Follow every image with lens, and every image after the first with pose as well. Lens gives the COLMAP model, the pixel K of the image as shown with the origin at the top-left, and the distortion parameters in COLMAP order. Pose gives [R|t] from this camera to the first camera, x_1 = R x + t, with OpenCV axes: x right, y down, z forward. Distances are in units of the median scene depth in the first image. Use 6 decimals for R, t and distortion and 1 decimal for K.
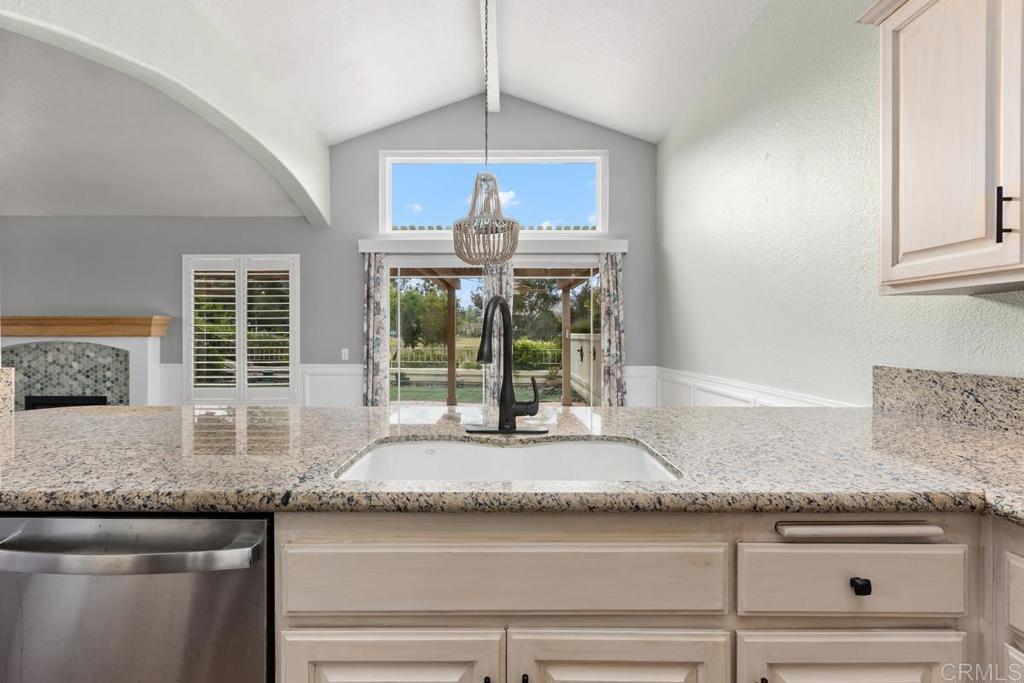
lens RADIAL K [[452.3, 0, 510.5], [0, 452.3, 339.4], [0, 0, 1]] dist [0.000424, -0.002135]
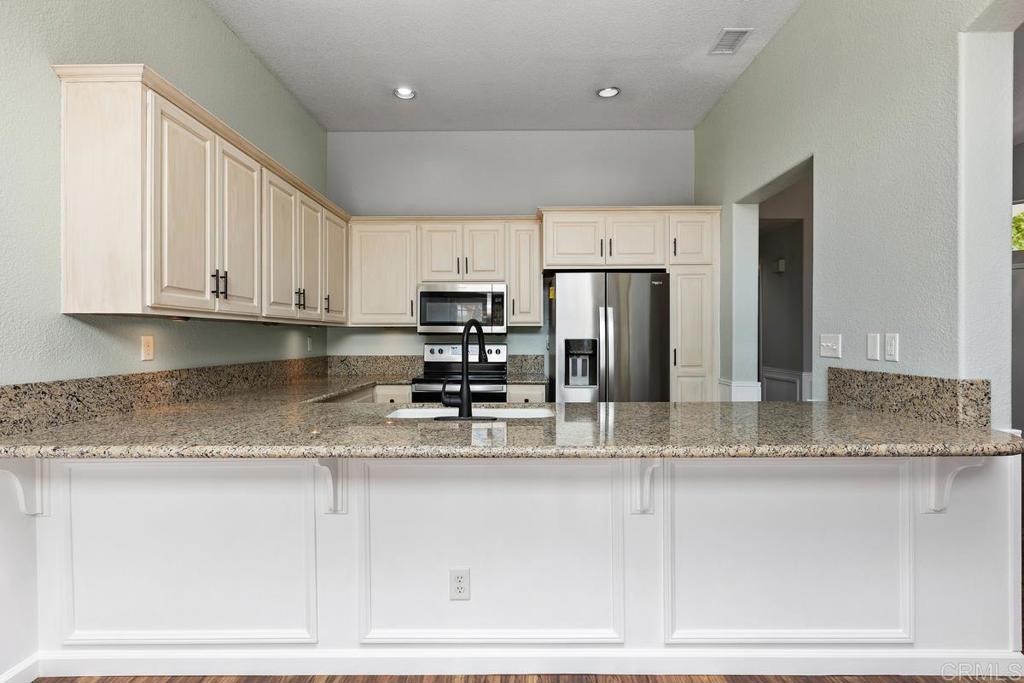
lens RADIAL K [[511.3, 0, 514.0], [0, 511.3, 338.2], [0, 0, 1]] dist [-0.000761, -0.000174]
pose [[-0.999998, 0.000949, -0.001855, -0.047336], [0.000932, 0.999956, 0.009344, -0.014276], [0.001864, 0.009342, -0.999955, 0.743508]]
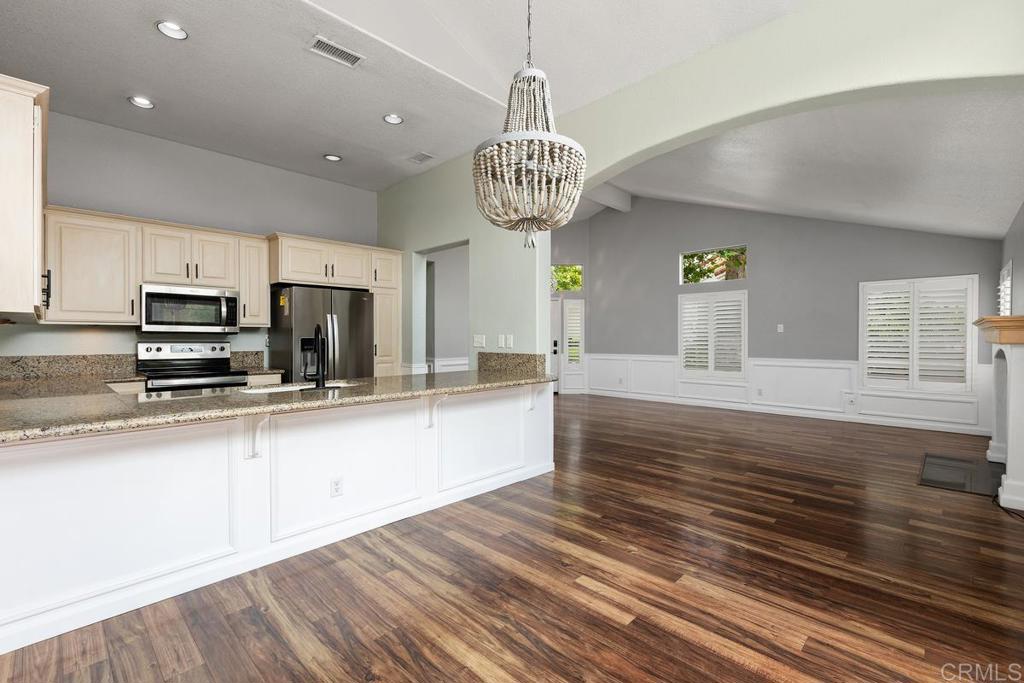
lens RADIAL K [[452.3, 0, 514.8], [0, 452.3, 338.9], [0, 0, 1]] dist [0.000424, -0.002135]
pose [[-0.689348, 0.001557, -0.724429, 0.259071], [-0.007325, 0.999932, 0.009119, -0.014514], [0.724394, 0.011592, -0.689289, 0.909177]]
